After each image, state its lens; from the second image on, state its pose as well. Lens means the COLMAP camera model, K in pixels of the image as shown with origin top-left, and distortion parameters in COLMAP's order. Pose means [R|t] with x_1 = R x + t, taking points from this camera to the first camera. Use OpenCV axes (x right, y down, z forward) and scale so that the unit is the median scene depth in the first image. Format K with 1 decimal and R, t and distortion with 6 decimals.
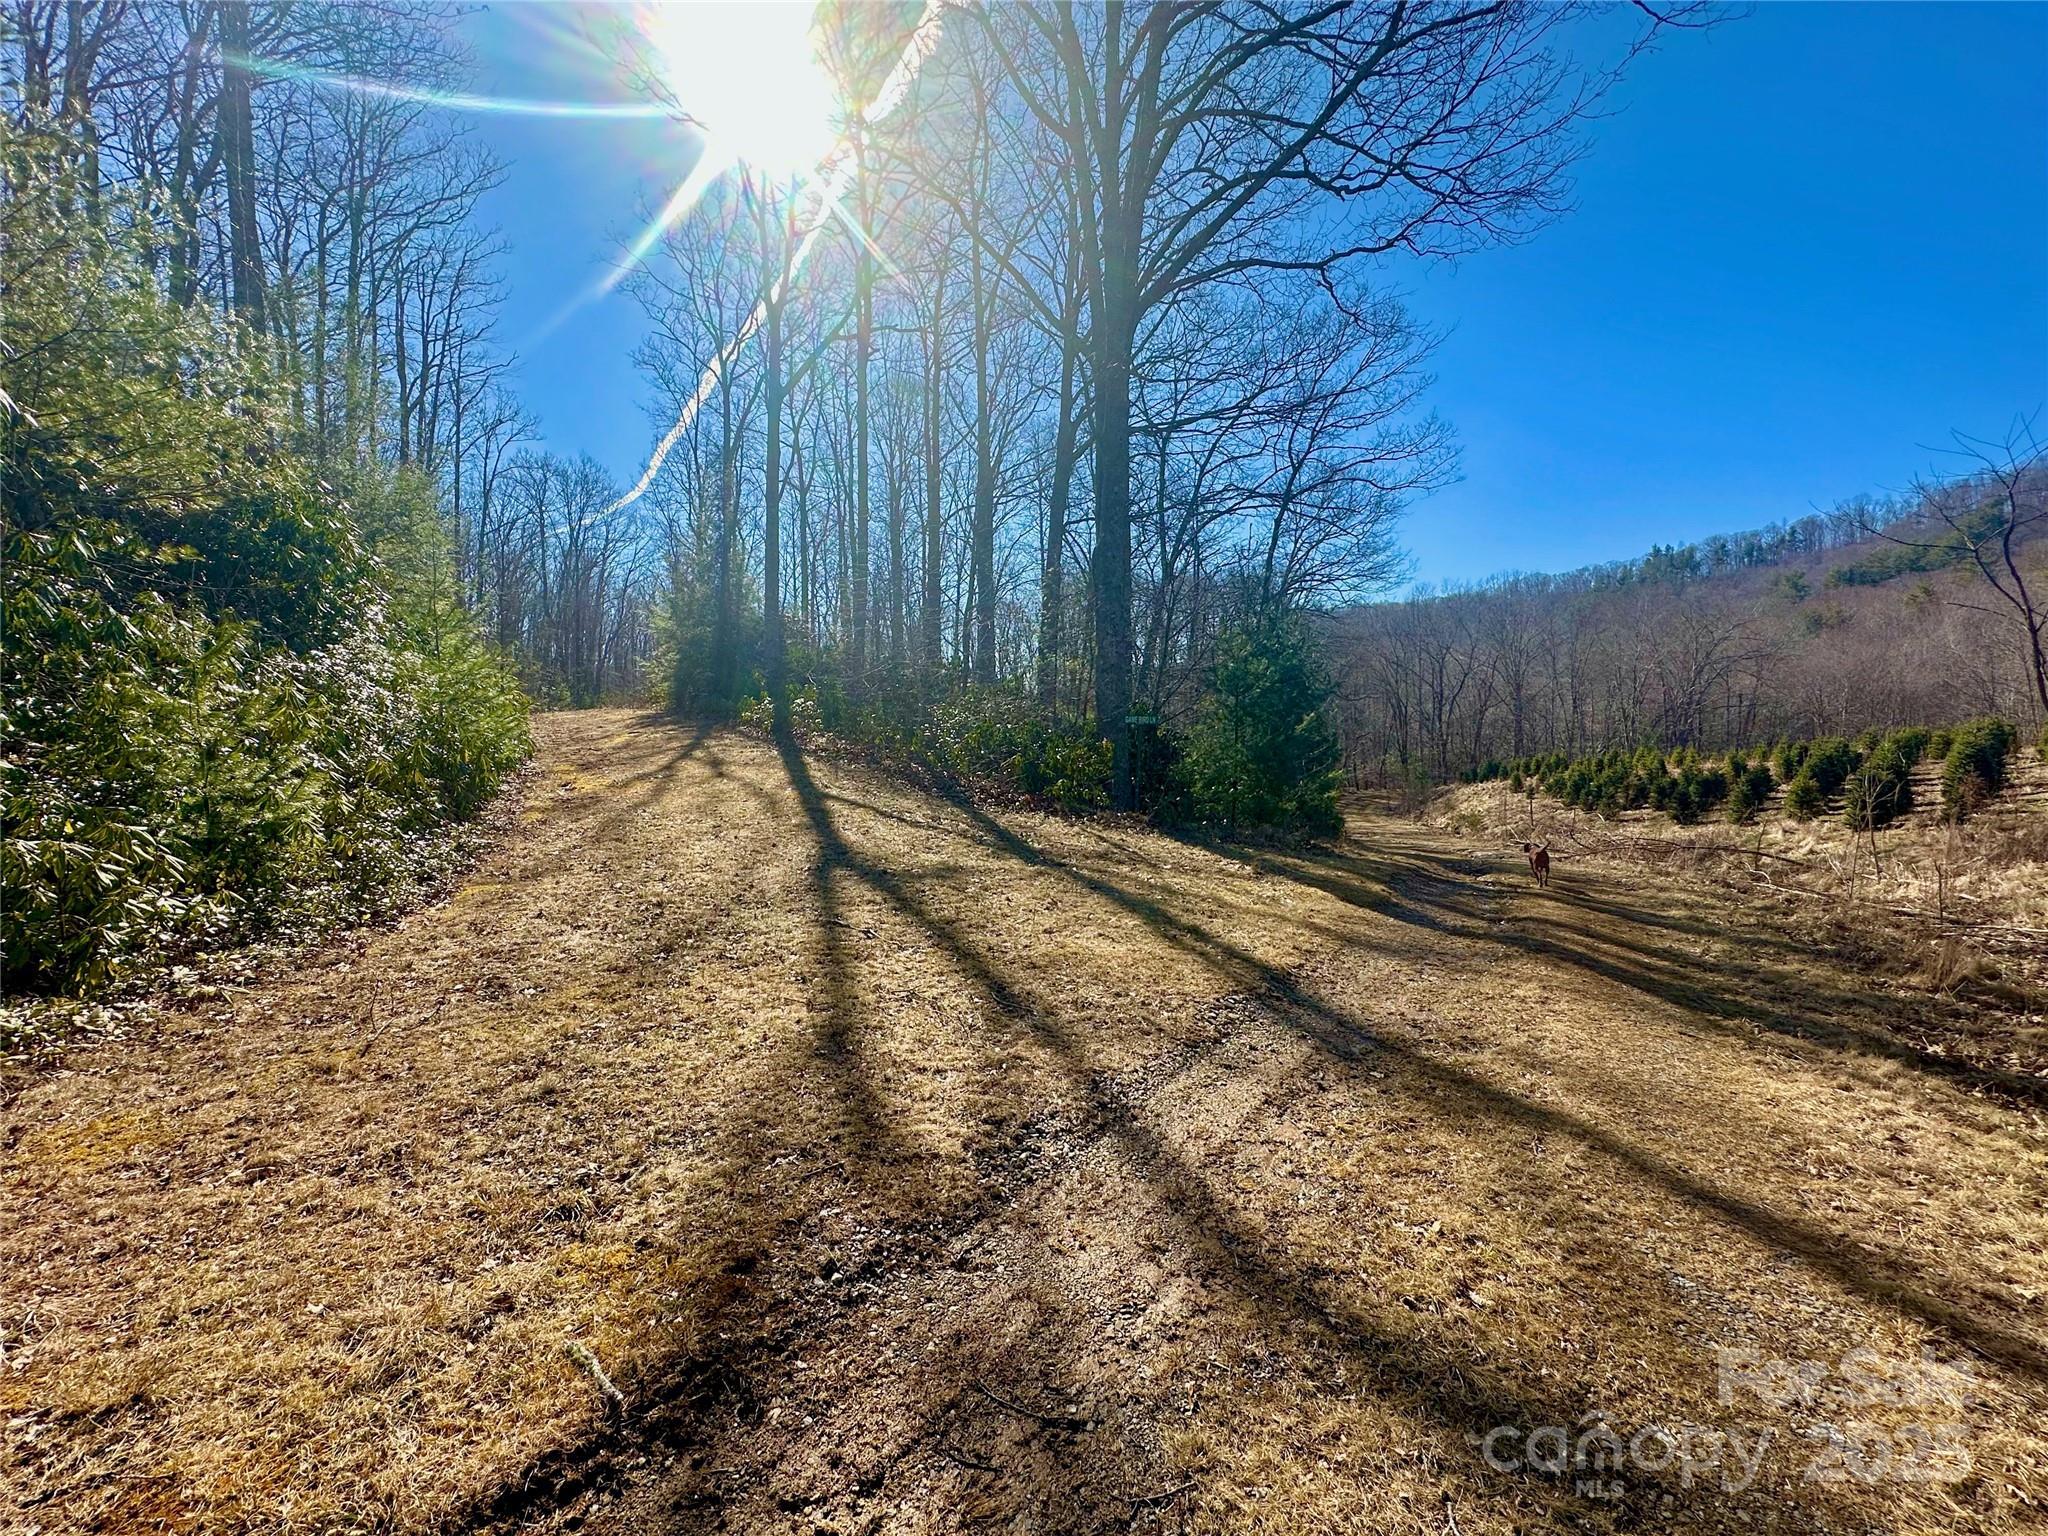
lens RADIAL K [[823.4, 0, 1025.0], [0, 823.4, 766.9], [0, 0, 1]] dist [-0.000407, -0.000026]
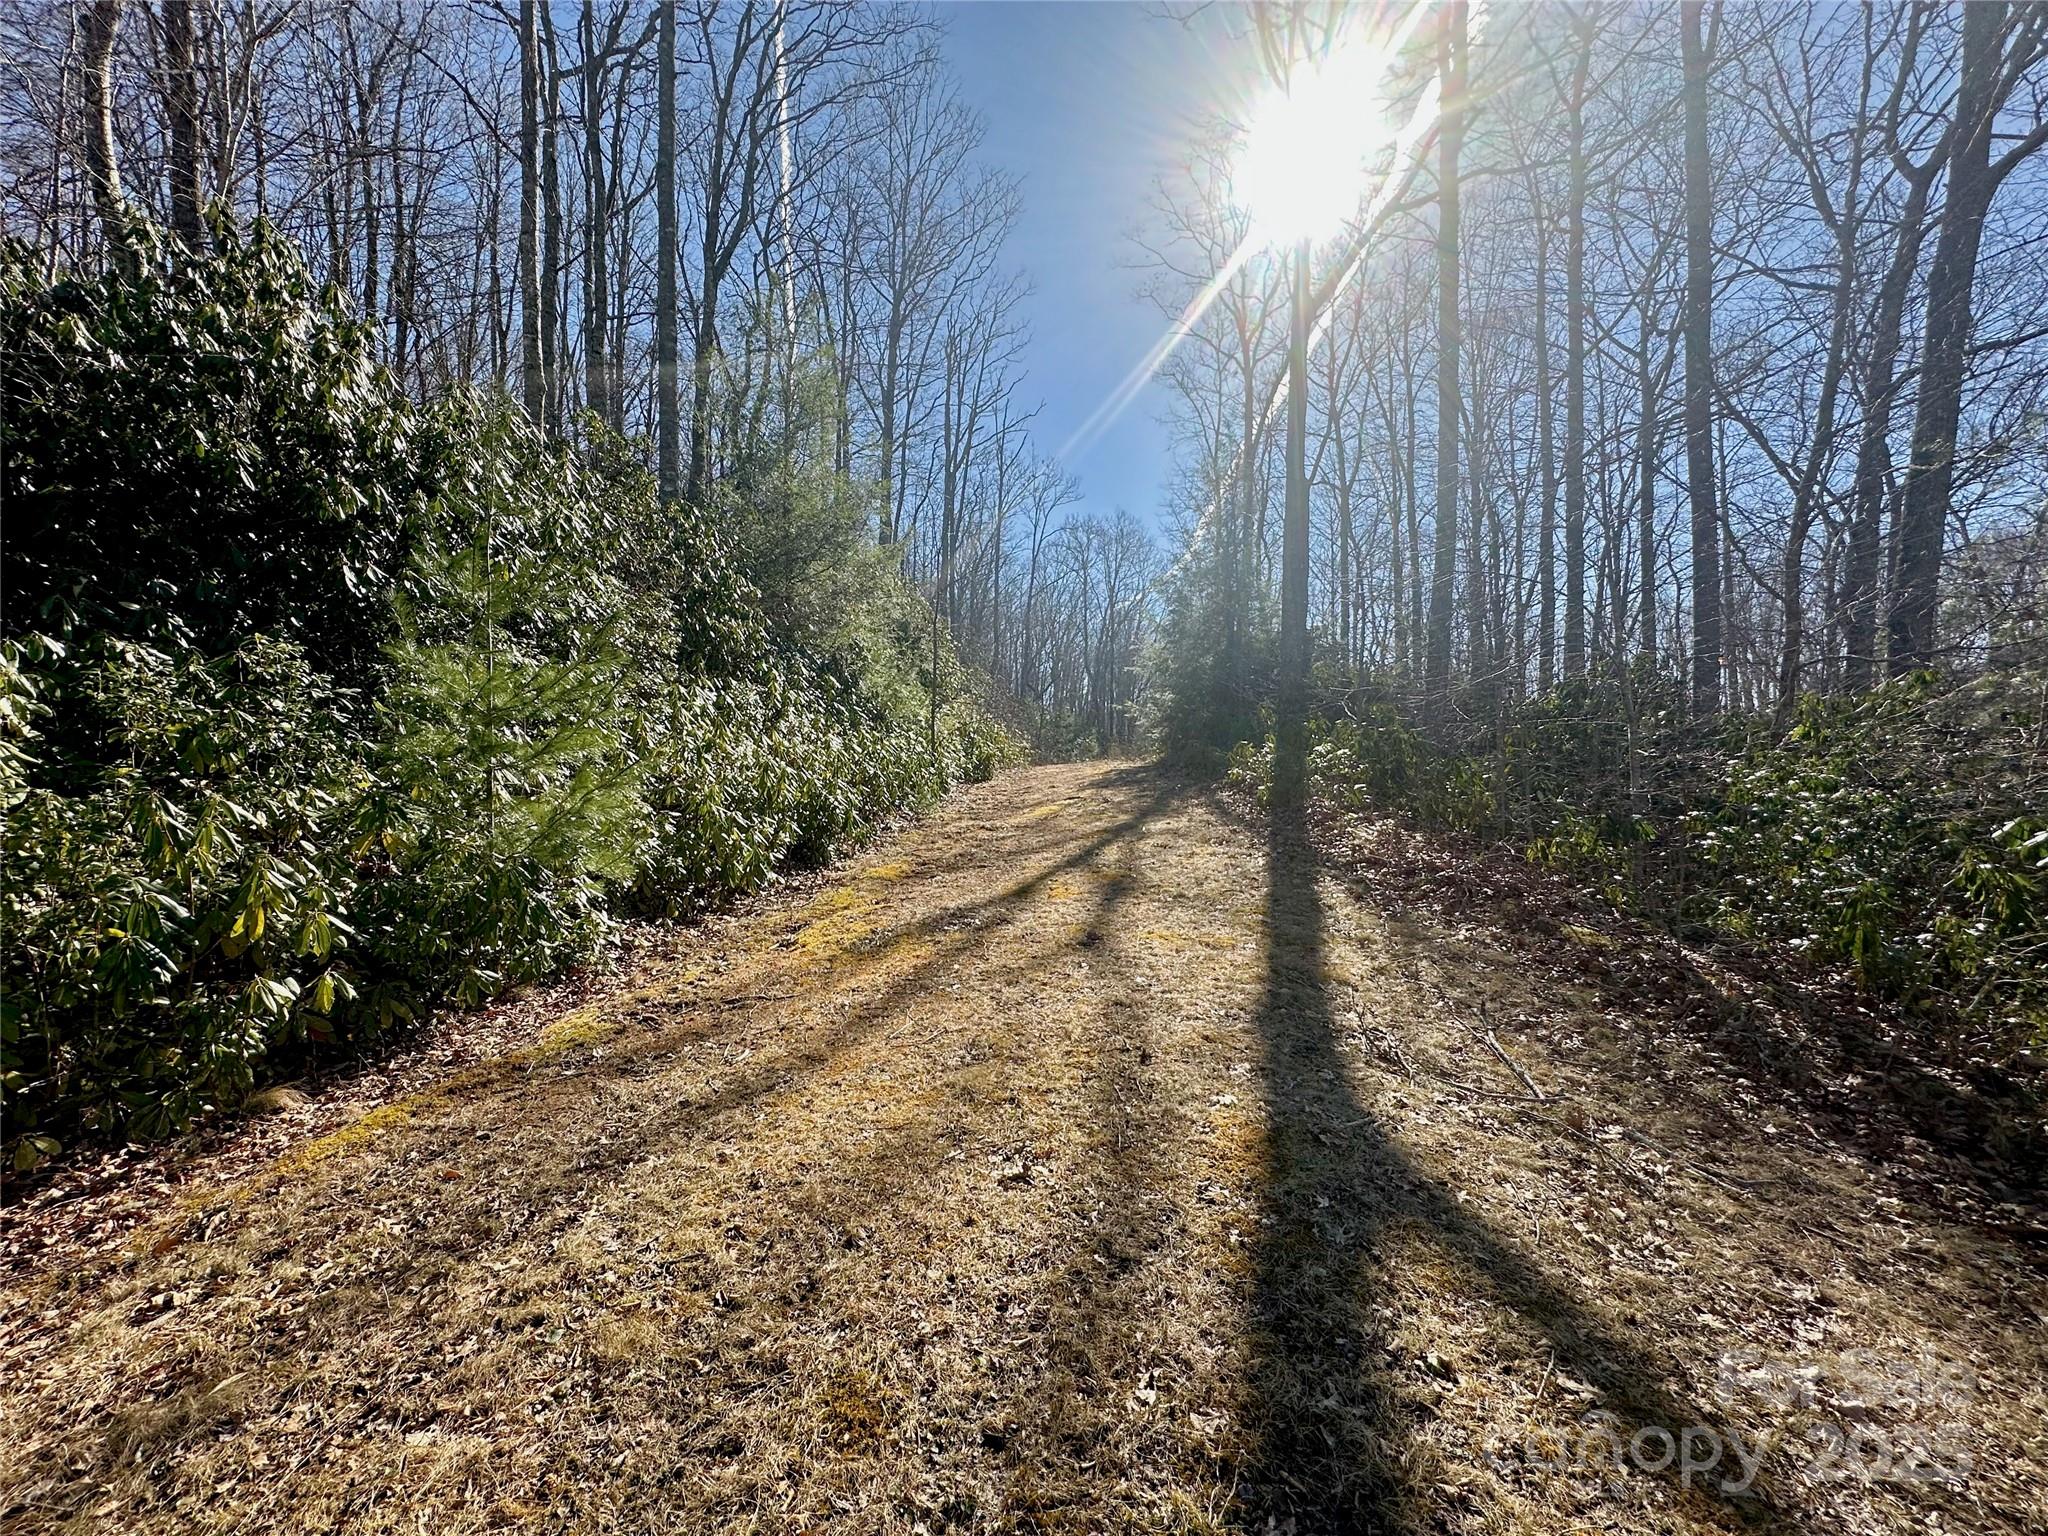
lens RADIAL K [[823.4, 0, 1024.8], [0, 823.4, 764.9], [0, 0, 1]] dist [-0.000407, -0.000026]
pose [[0.807524, 0.005035, -0.589813, -0.084454], [-0.044630, 0.997619, -0.052587, -0.024039], [0.588143, 0.068789, 0.805826, 0.334790]]
